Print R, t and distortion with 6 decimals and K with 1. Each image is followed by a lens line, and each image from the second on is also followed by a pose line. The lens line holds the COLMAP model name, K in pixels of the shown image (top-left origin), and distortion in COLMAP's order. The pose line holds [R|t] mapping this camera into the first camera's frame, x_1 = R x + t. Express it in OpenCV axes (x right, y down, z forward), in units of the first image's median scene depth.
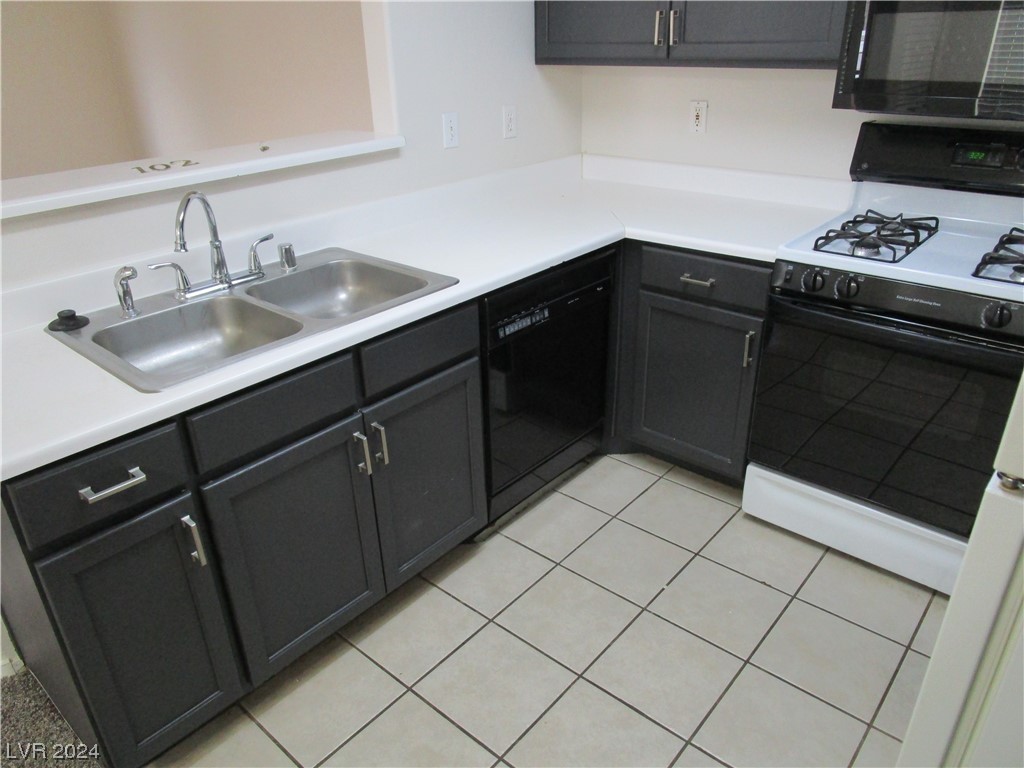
lens RADIAL K [[746.6, 0, 522.0], [0, 746.6, 390.7], [0, 0, 1]] dist [-0.023735, 0.009699]
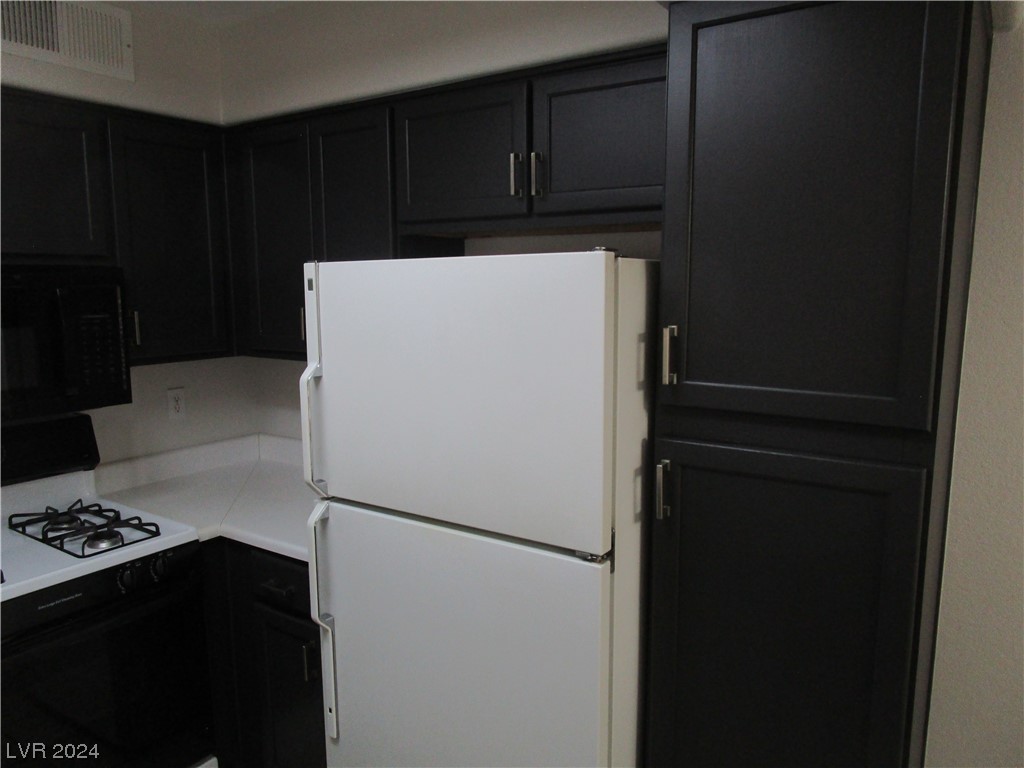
lens RADIAL K [[746.6, 0, 521.8], [0, 746.6, 379.7], [0, 0, 1]] dist [-0.023735, 0.009699]
pose [[-0.144726, -0.108373, 0.983519, -0.412807], [0.434691, 0.885965, 0.161589, -0.235105], [-0.888875, 0.450913, -0.081114, 0.352155]]
